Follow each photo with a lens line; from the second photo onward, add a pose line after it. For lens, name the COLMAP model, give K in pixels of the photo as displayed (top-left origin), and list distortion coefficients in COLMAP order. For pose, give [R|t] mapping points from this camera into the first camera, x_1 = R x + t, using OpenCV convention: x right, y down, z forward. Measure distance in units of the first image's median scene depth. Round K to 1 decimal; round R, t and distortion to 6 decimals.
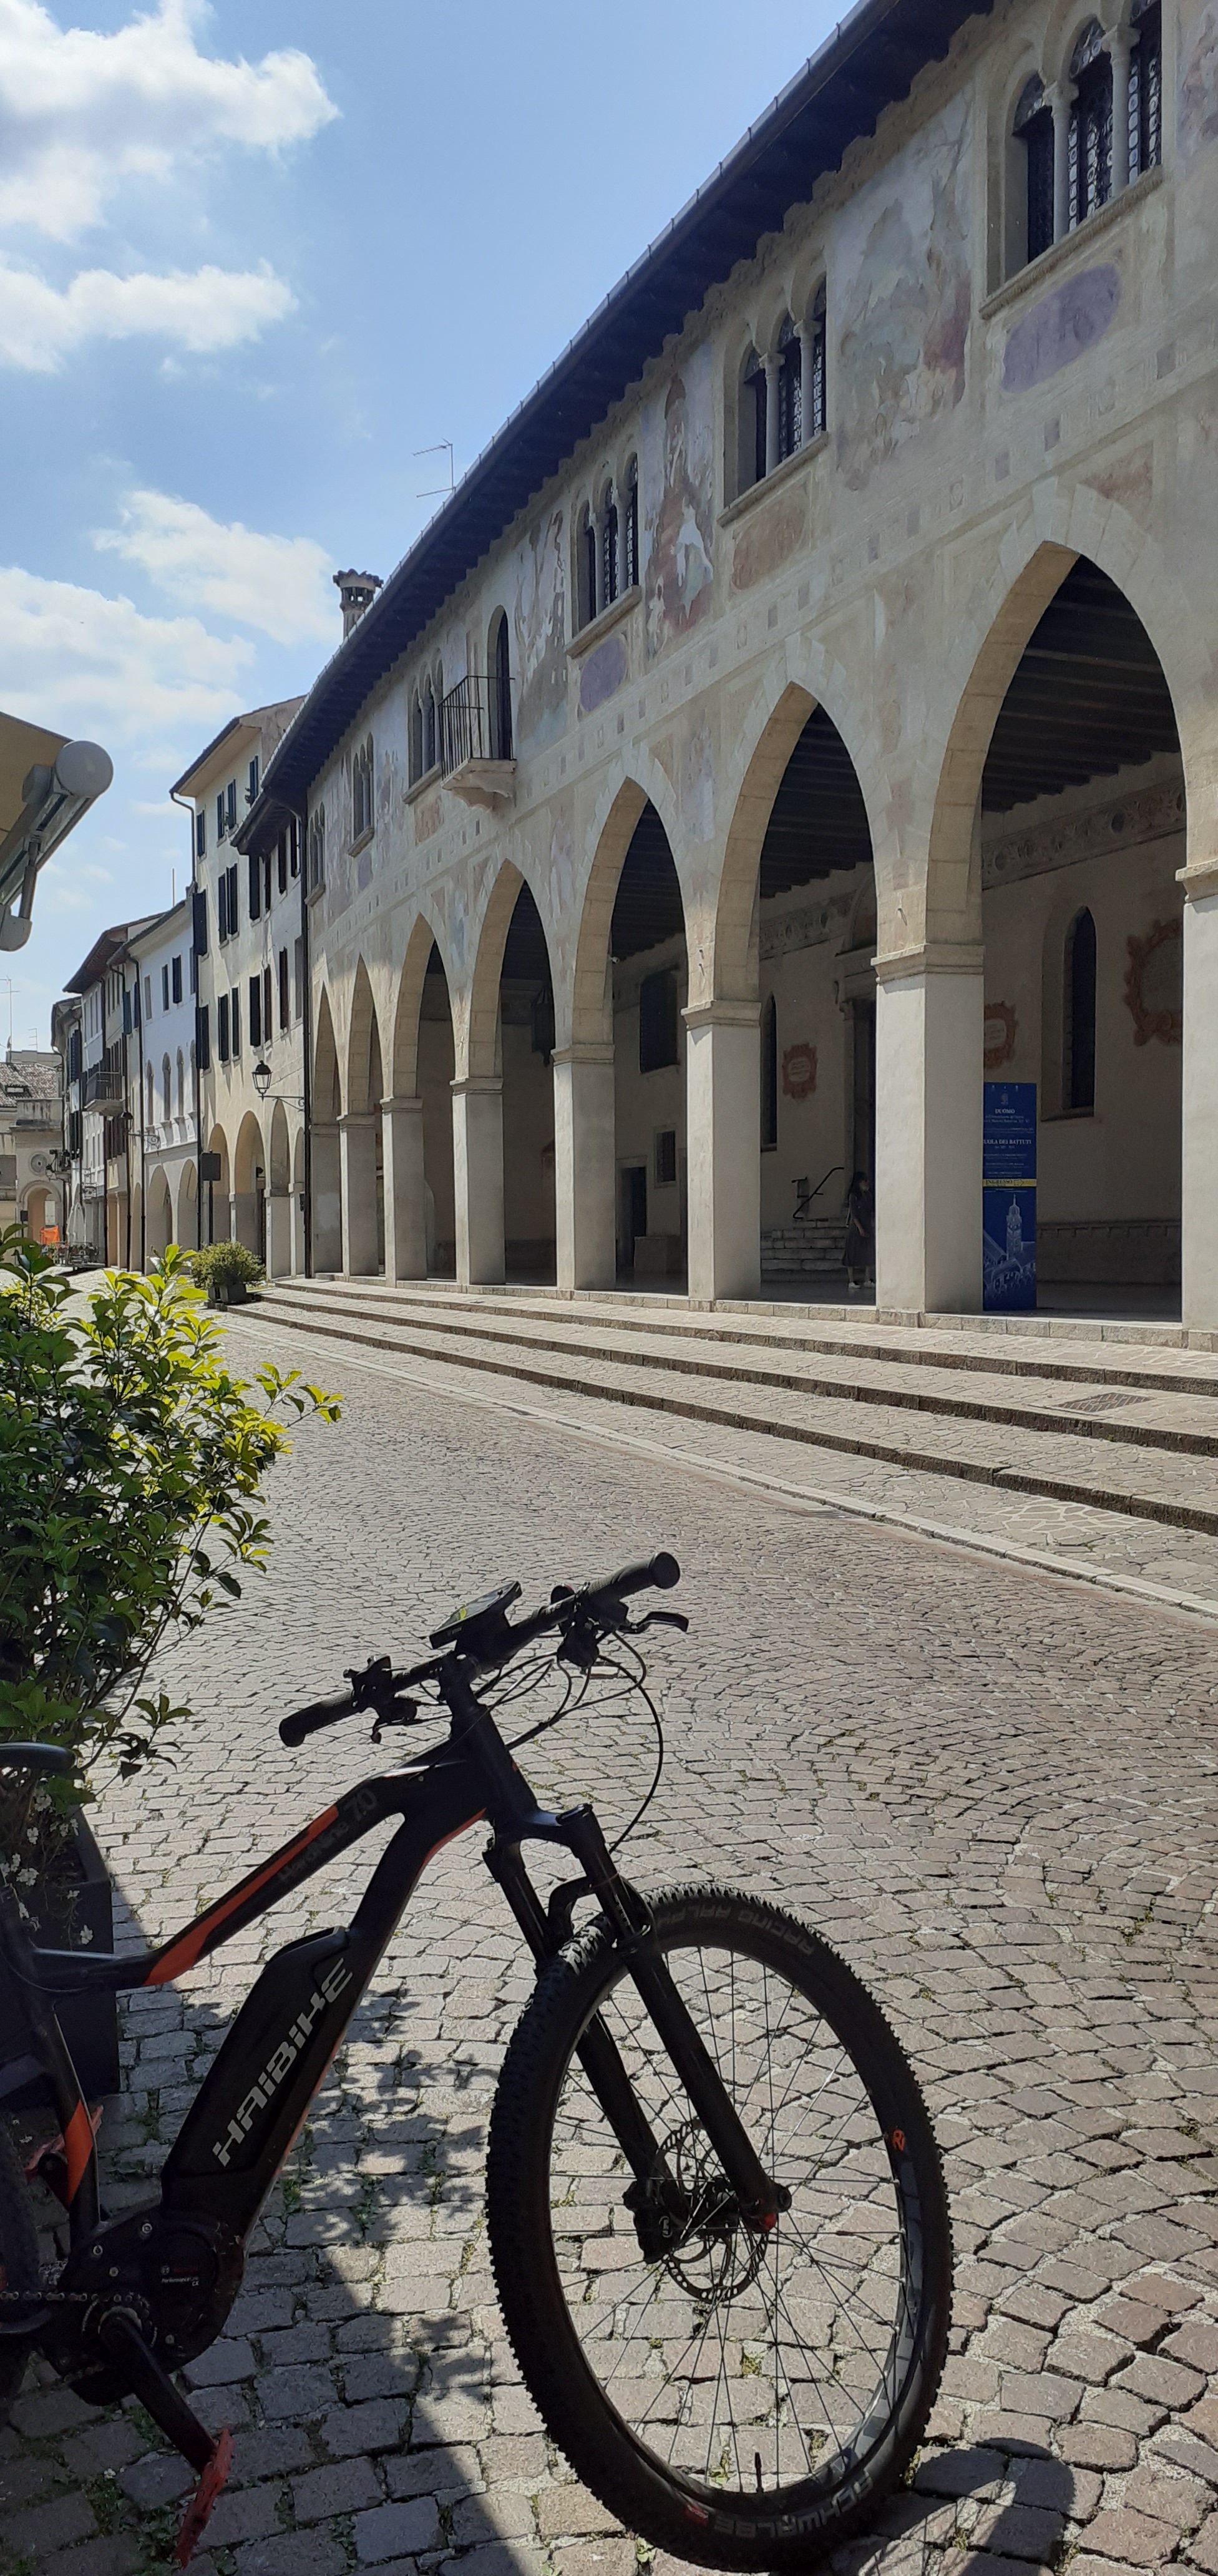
lens RADIAL K [[2107.4, 0, 609.0], [0, 2107.4, 1288.0], [0, 0, 1]] dist [0.013008, 0.041002]
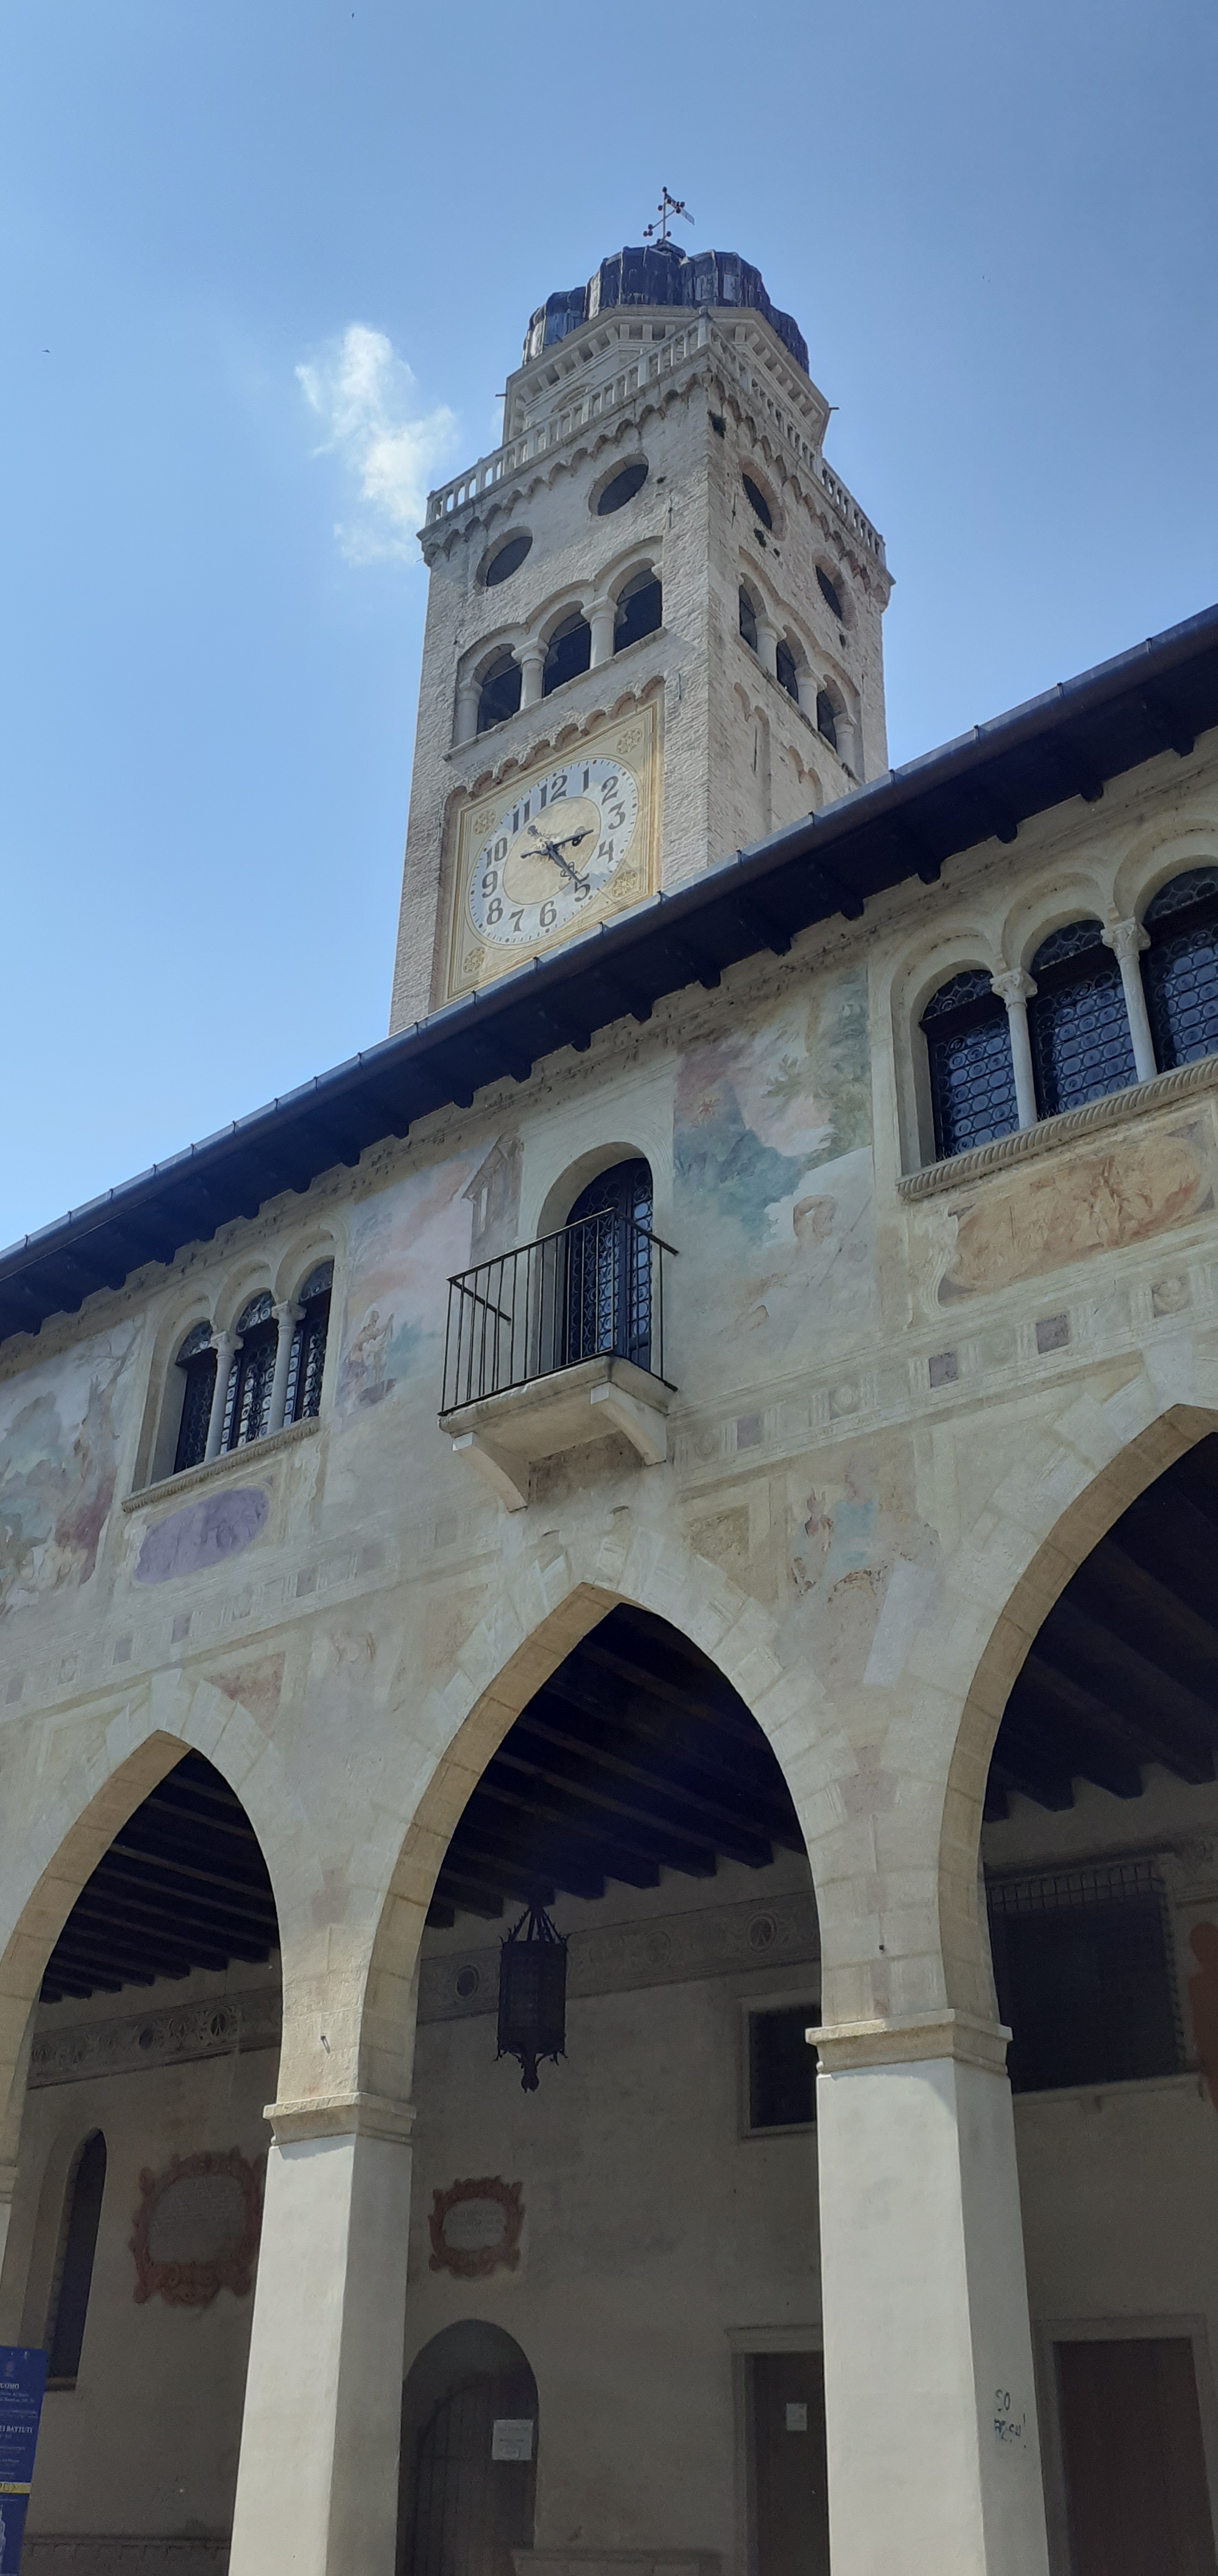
lens RADIAL K [[2107.4, 0, 609.0], [0, 2107.4, 1288.0], [0, 0, 1]] dist [0.013008, 0.041002]
pose [[0.882010, 0.268337, 0.387367, -0.038758], [-0.014726, 0.837327, -0.546504, -0.001025], [-0.471000, 0.476318, 0.742483, 0.098975]]
